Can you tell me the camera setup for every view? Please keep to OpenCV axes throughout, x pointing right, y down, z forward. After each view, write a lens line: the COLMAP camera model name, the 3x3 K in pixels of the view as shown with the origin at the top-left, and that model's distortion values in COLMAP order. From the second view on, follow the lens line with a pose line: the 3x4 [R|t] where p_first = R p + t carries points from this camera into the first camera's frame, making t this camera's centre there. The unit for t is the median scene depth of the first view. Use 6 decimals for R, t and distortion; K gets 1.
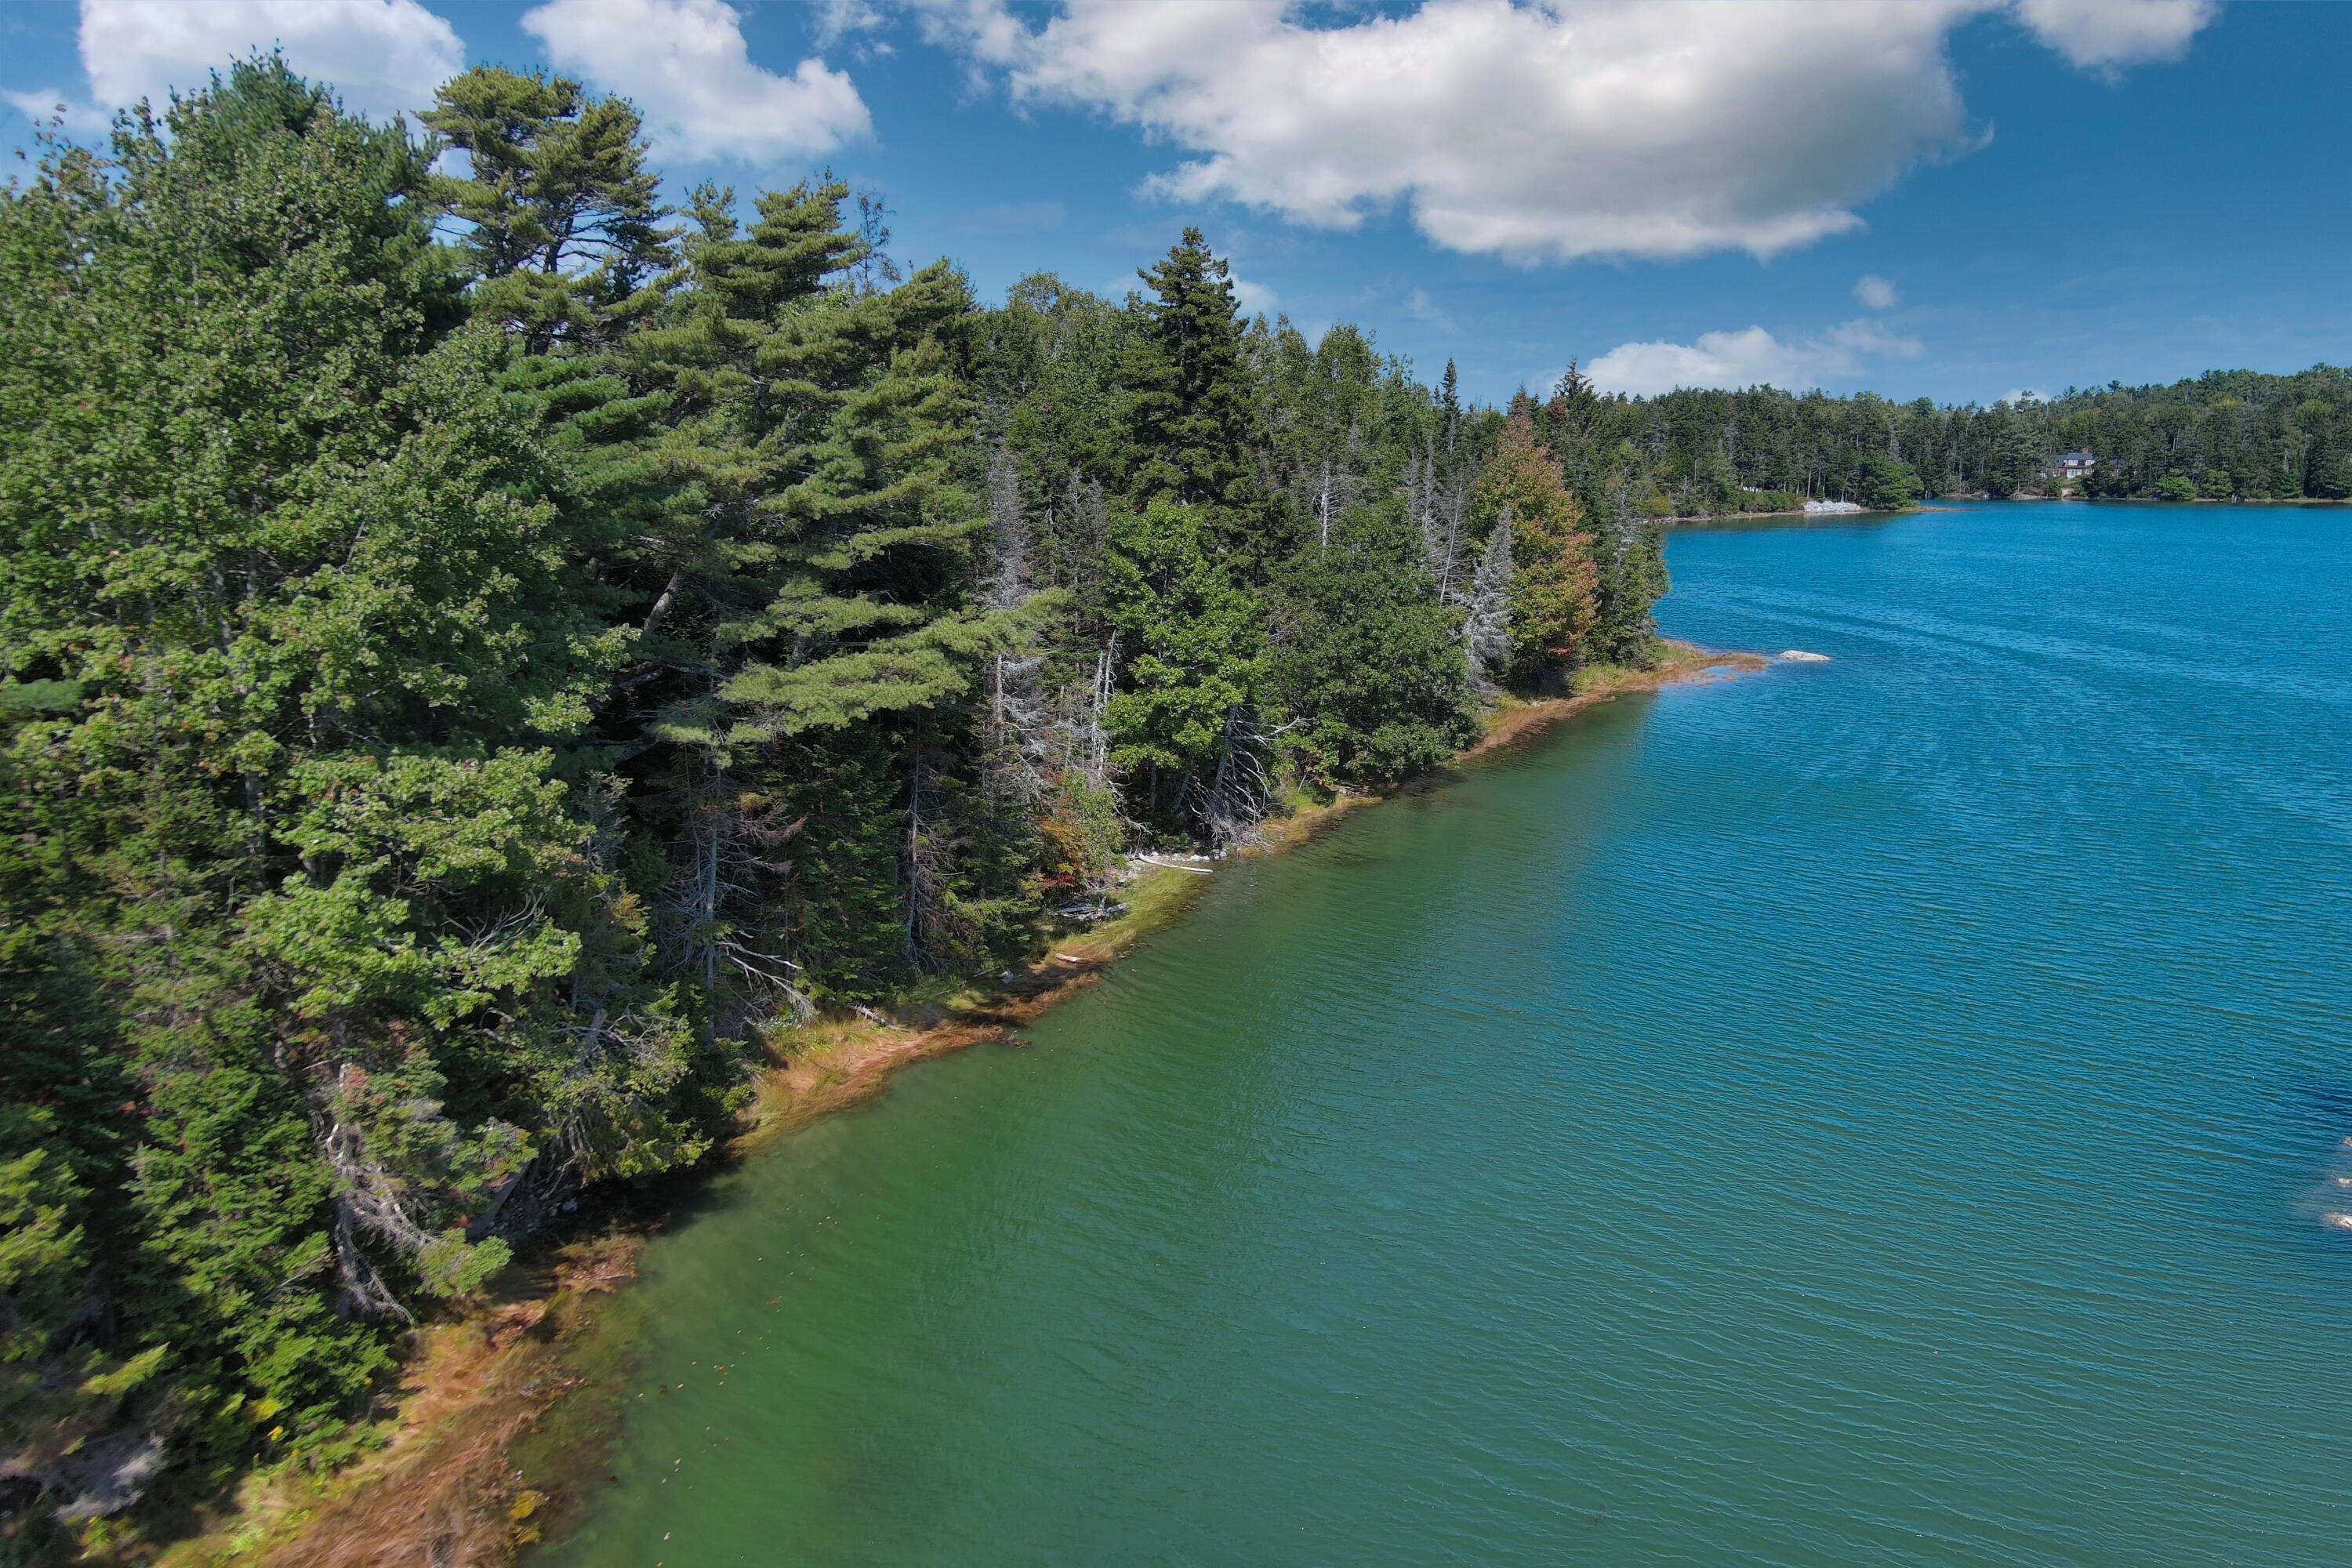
lens RADIAL K [[1806.5, 0, 1179.0], [0, 1806.5, 801.4], [0, 0, 1]] dist [0.012874, -0.004411]
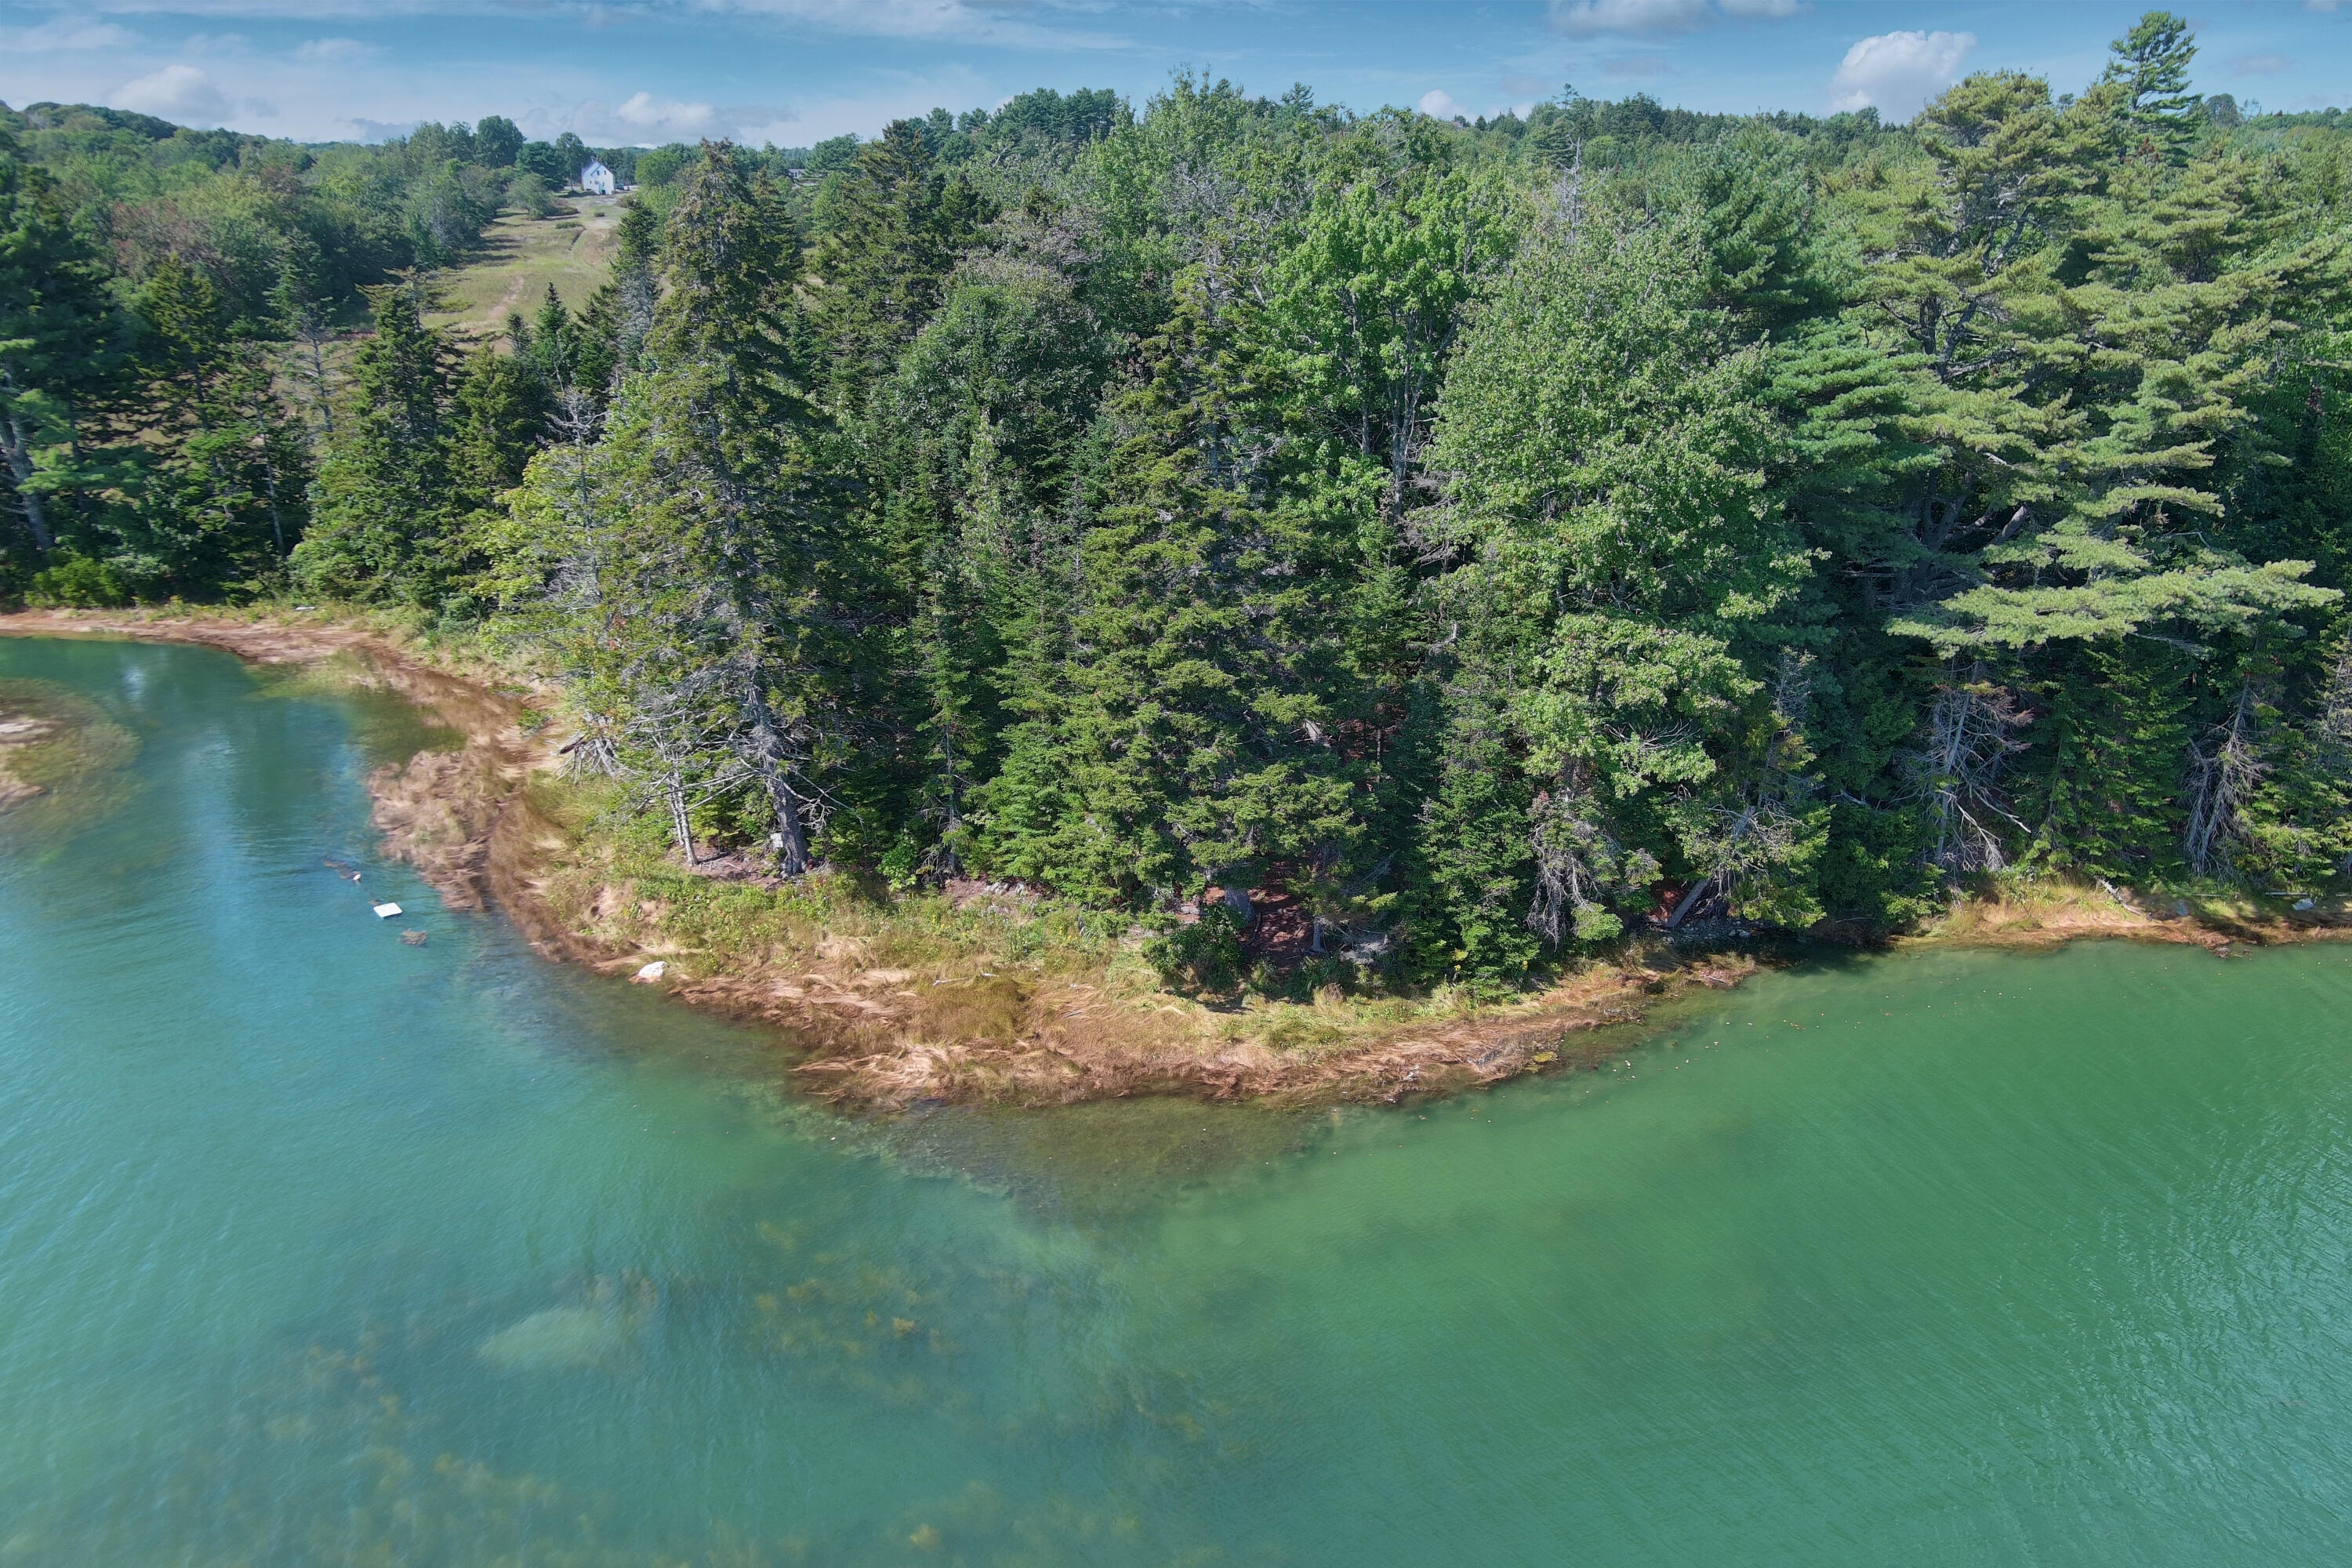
lens RADIAL K [[1806.5, 0, 1155.7], [0, 1806.5, 797.1], [0, 0, 1]] dist [0.012874, -0.004411]
pose [[0.522655, 0.266645, -0.809773, 0.496951], [-0.157408, 0.963683, 0.215728, -0.107432], [0.837887, 0.014713, 0.545645, -0.171638]]
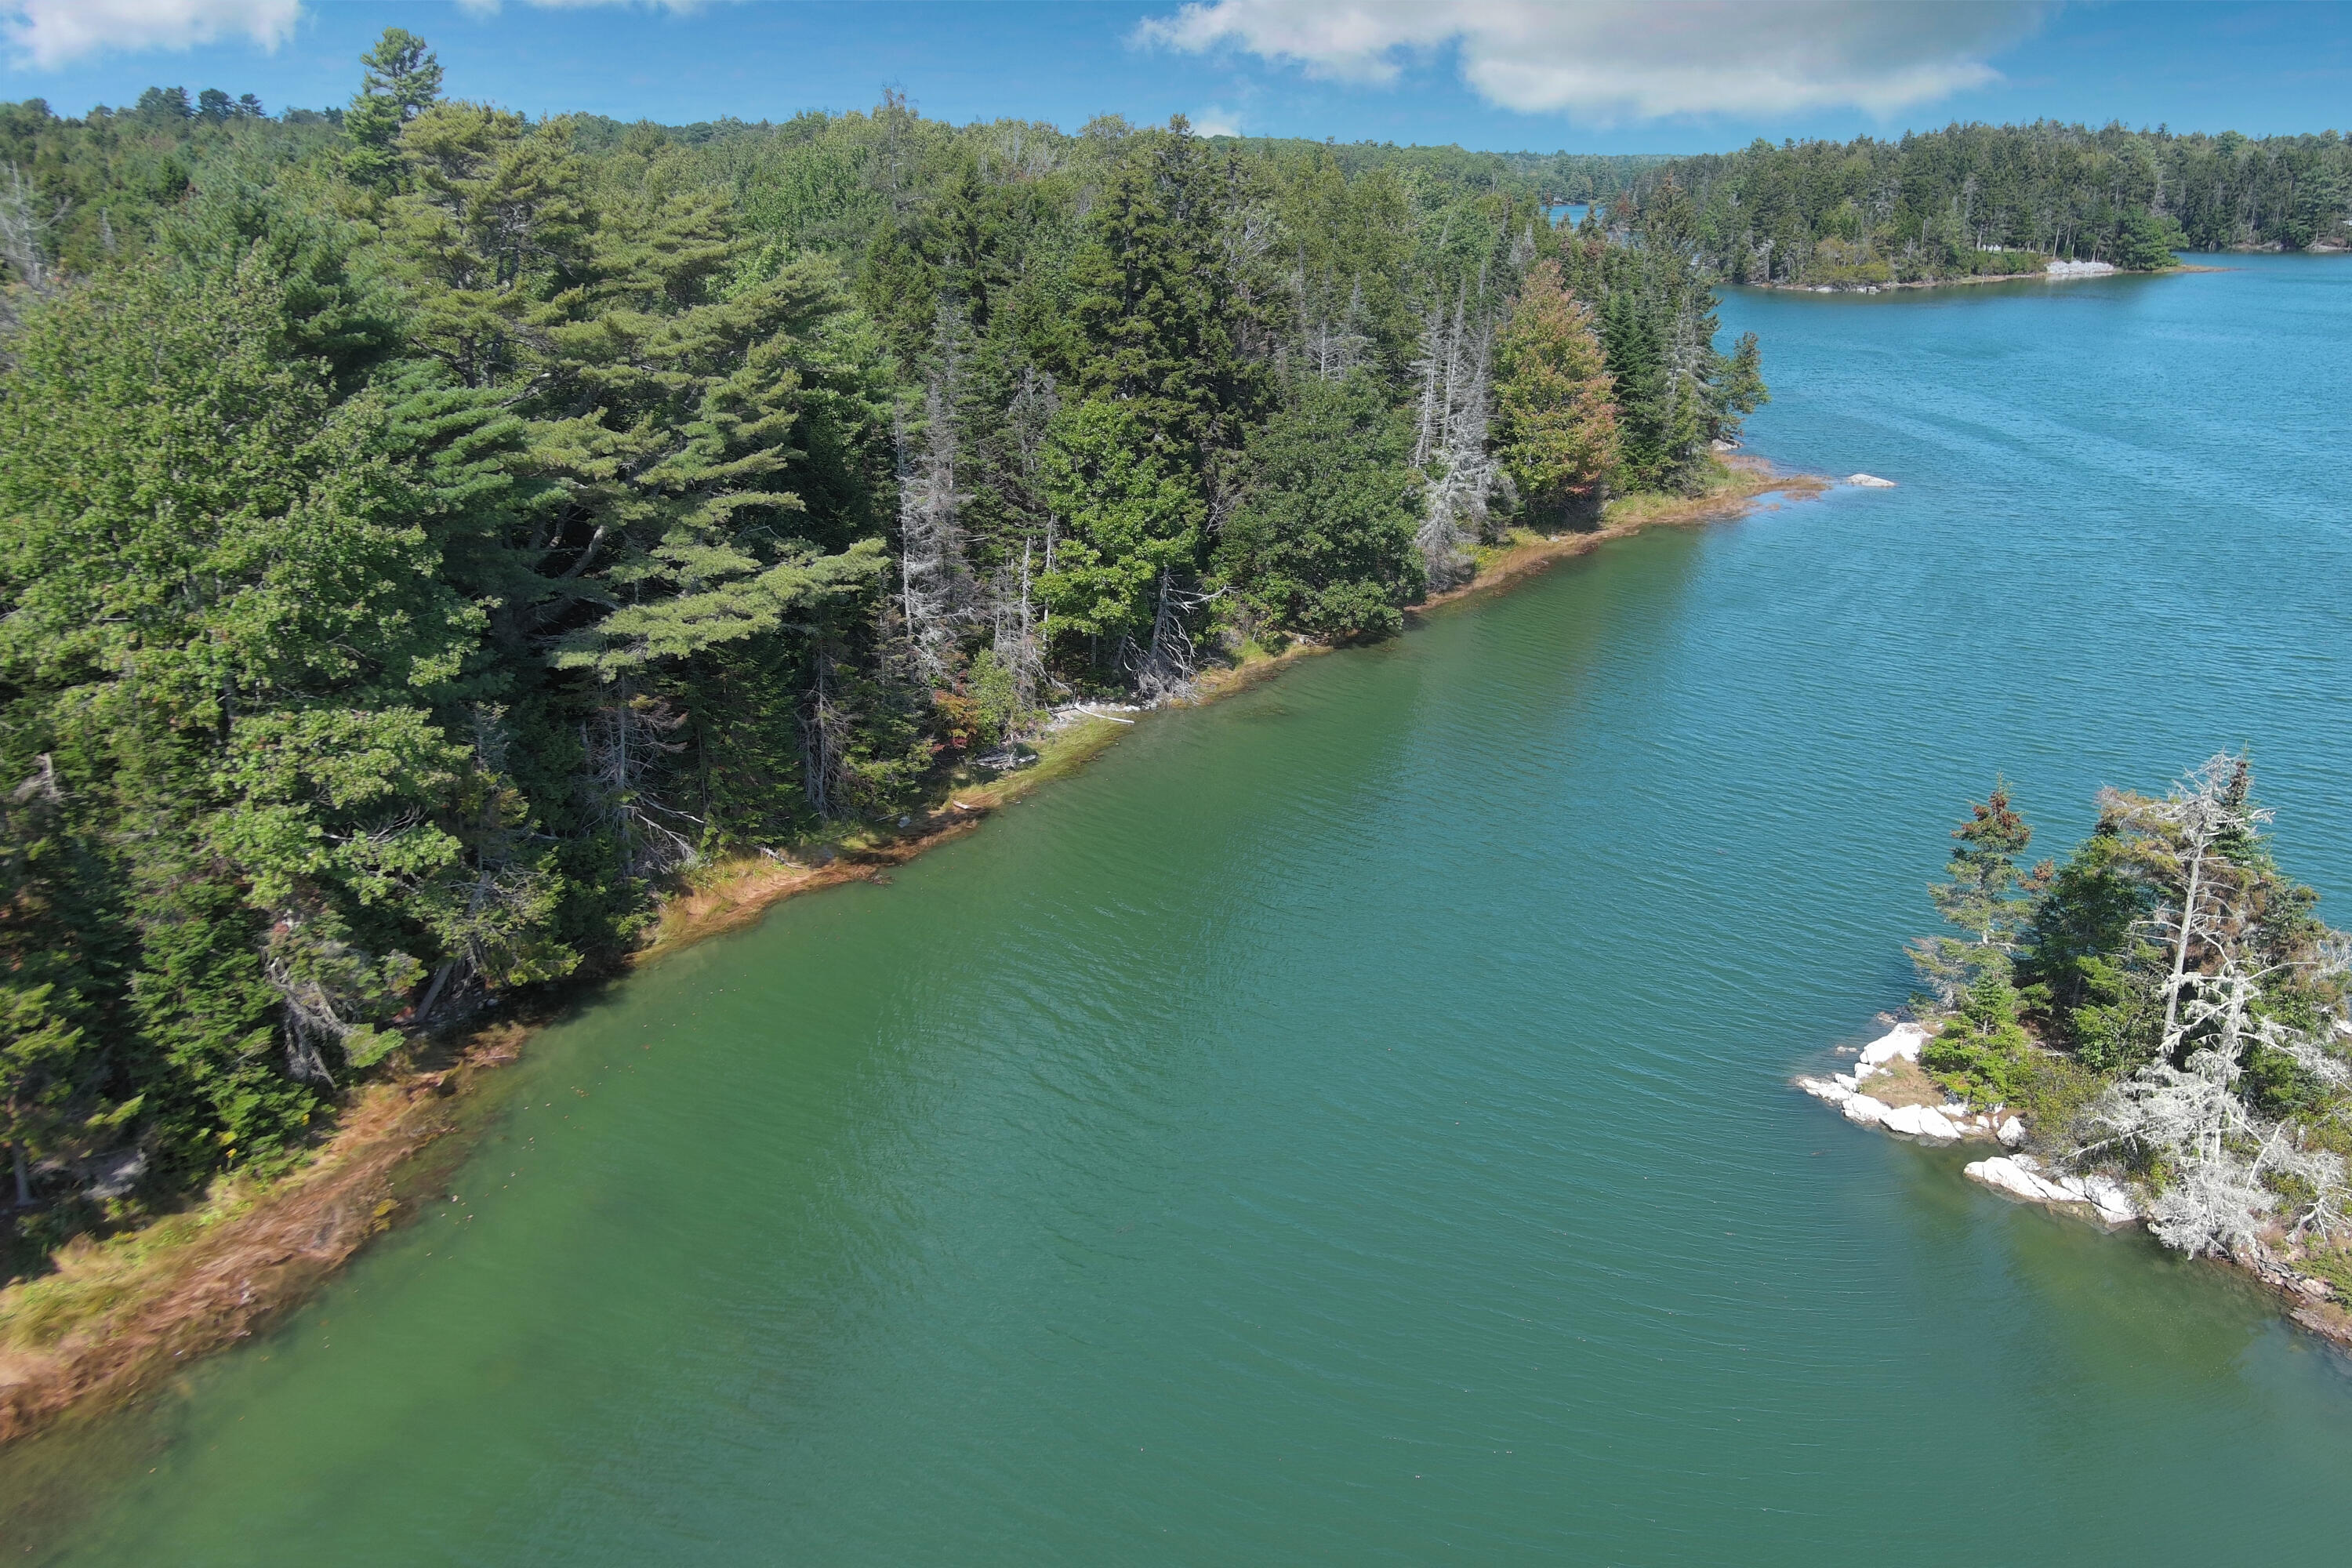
lens RADIAL K [[1806.5, 0, 1175.9], [0, 1806.5, 796.9], [0, 0, 1]] dist [0.012874, -0.004411]
pose [[0.991469, 0.037039, -0.124971, 0.308526], [-0.019950, 0.990600, 0.135327, -0.115099], [0.128809, -0.131679, 0.982888, -0.245218]]
